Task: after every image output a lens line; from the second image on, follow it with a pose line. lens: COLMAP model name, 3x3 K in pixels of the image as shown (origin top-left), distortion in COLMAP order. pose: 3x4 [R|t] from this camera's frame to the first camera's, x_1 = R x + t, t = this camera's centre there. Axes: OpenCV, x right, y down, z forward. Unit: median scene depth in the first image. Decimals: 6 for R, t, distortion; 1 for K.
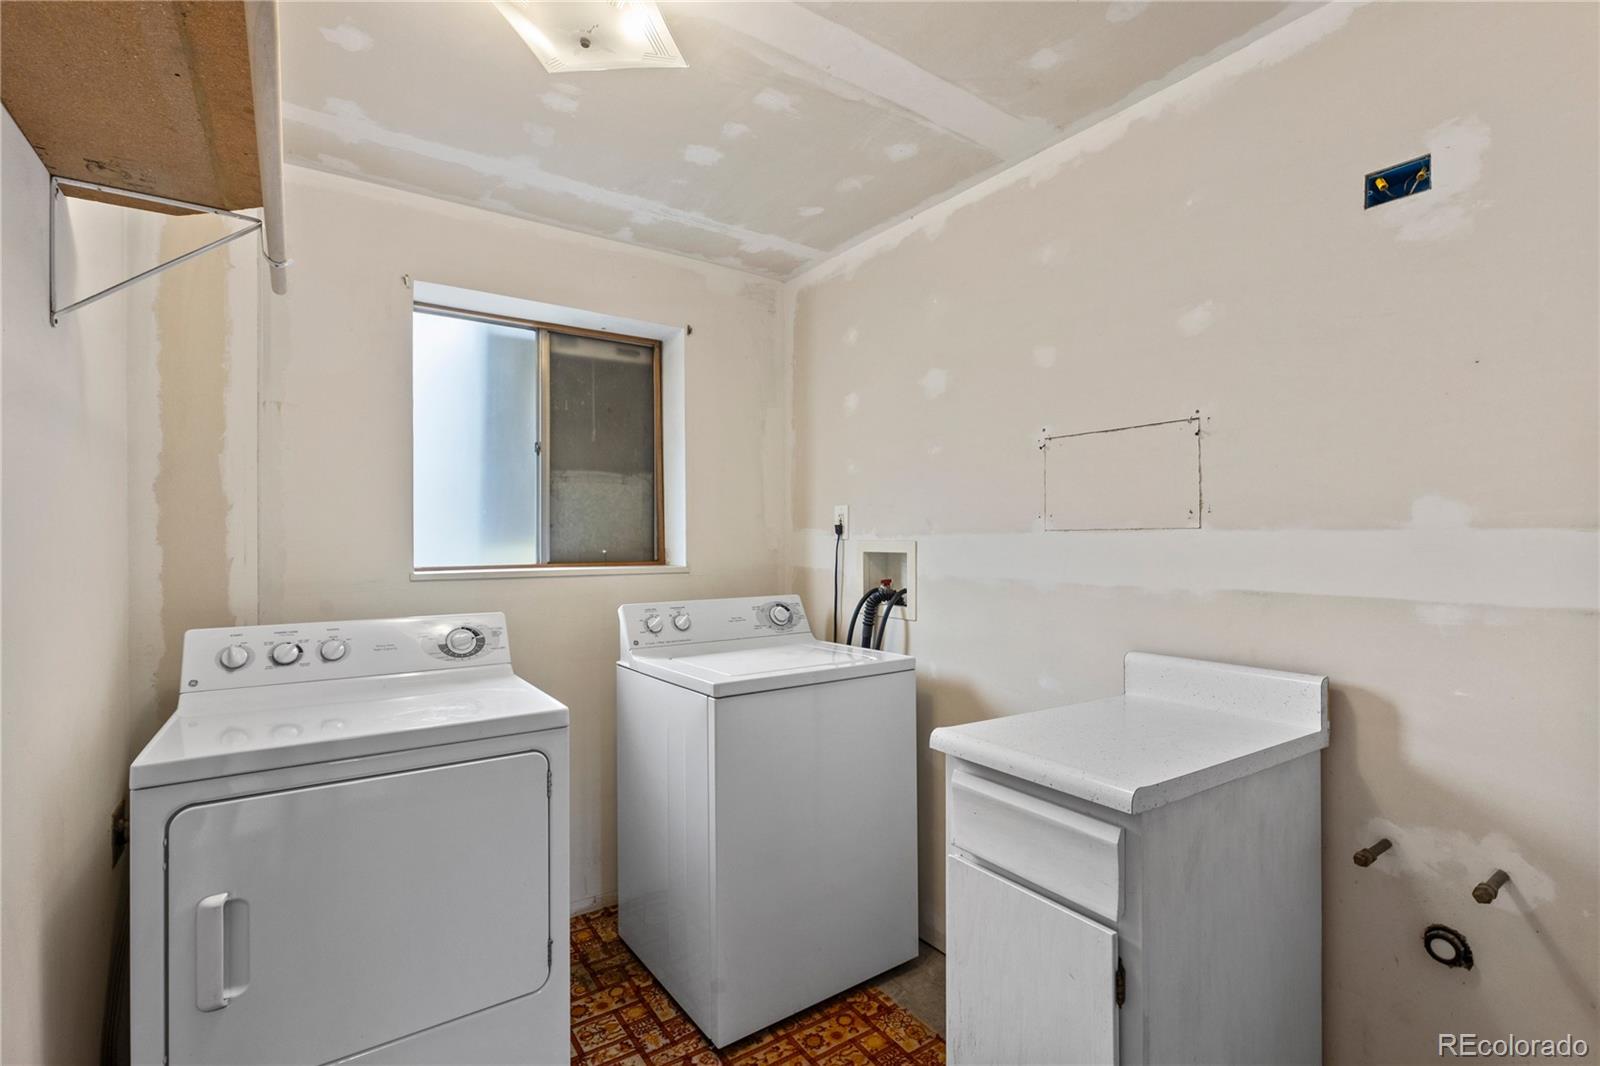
lens RADIAL K [[722.5, 0, 795.8], [0, 722.5, 541.4], [0, 0, 1]] dist [0.004055, -0.000934]
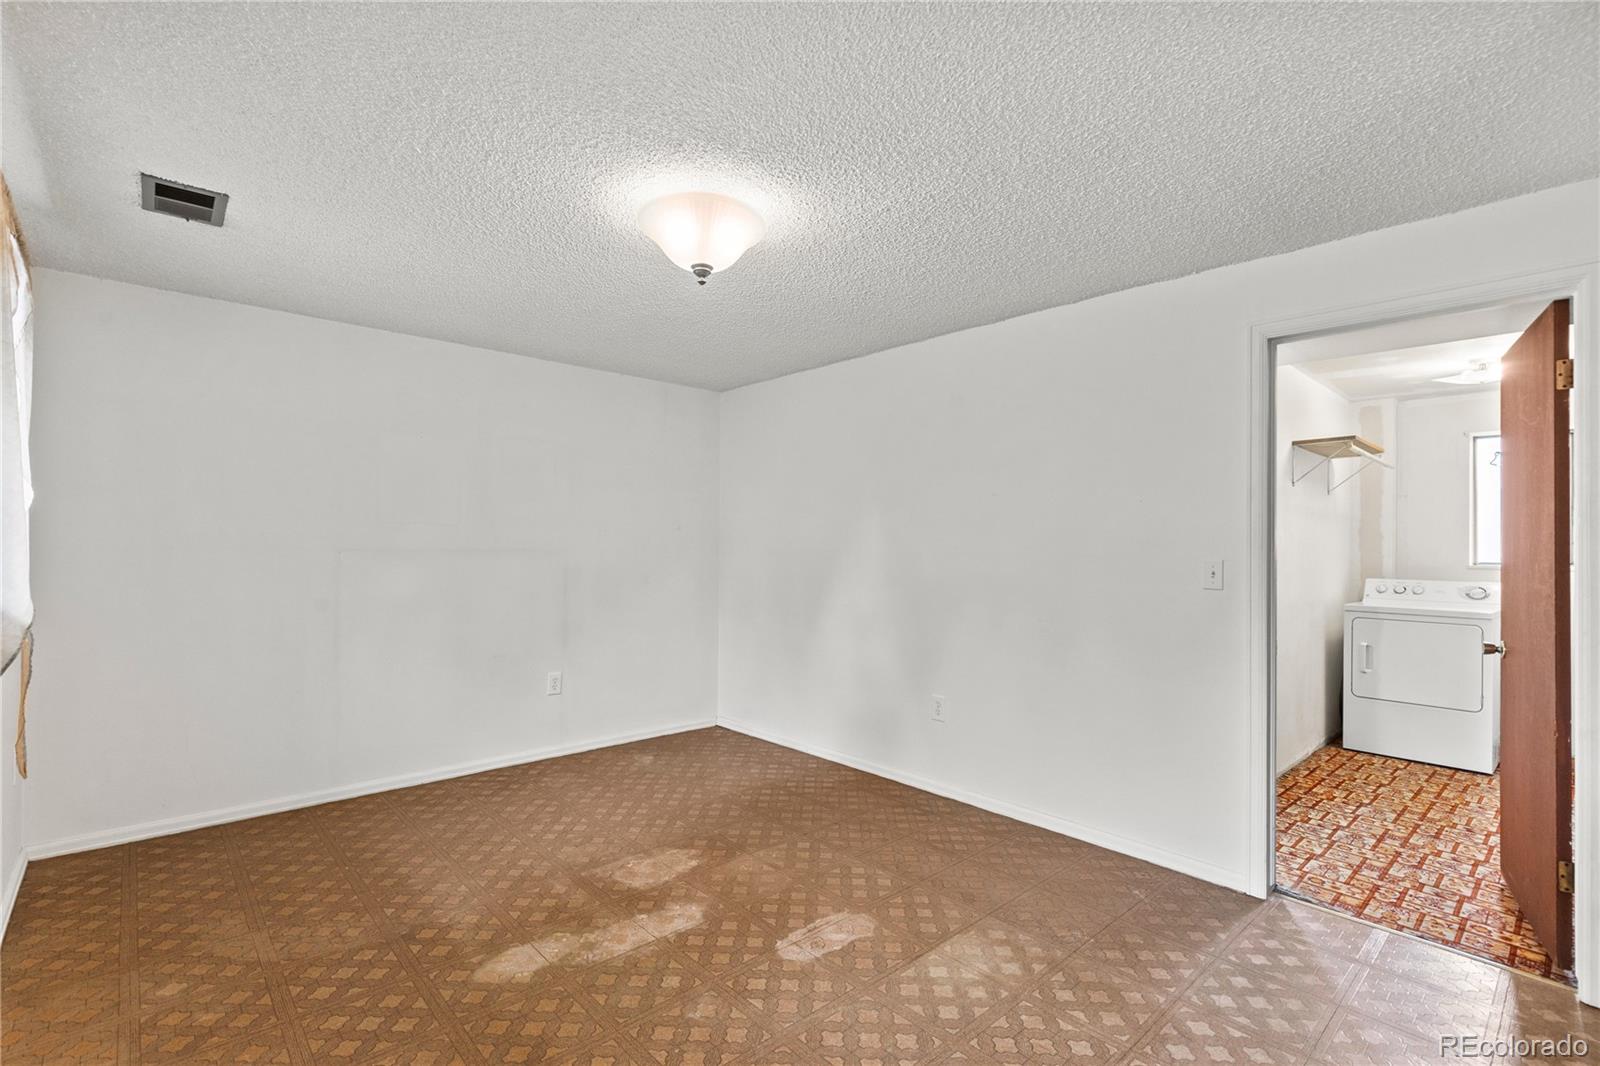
lens RADIAL K [[722.5, 0, 795.8], [0, 722.5, 541.4], [0, 0, 1]] dist [0.004055, -0.000934]
pose [[0.131178, -0.001582, -0.991358, 1.762225], [-0.002918, 0.999994, -0.001982, -0.019903], [0.991355, 0.003153, 0.131172, -1.682789]]
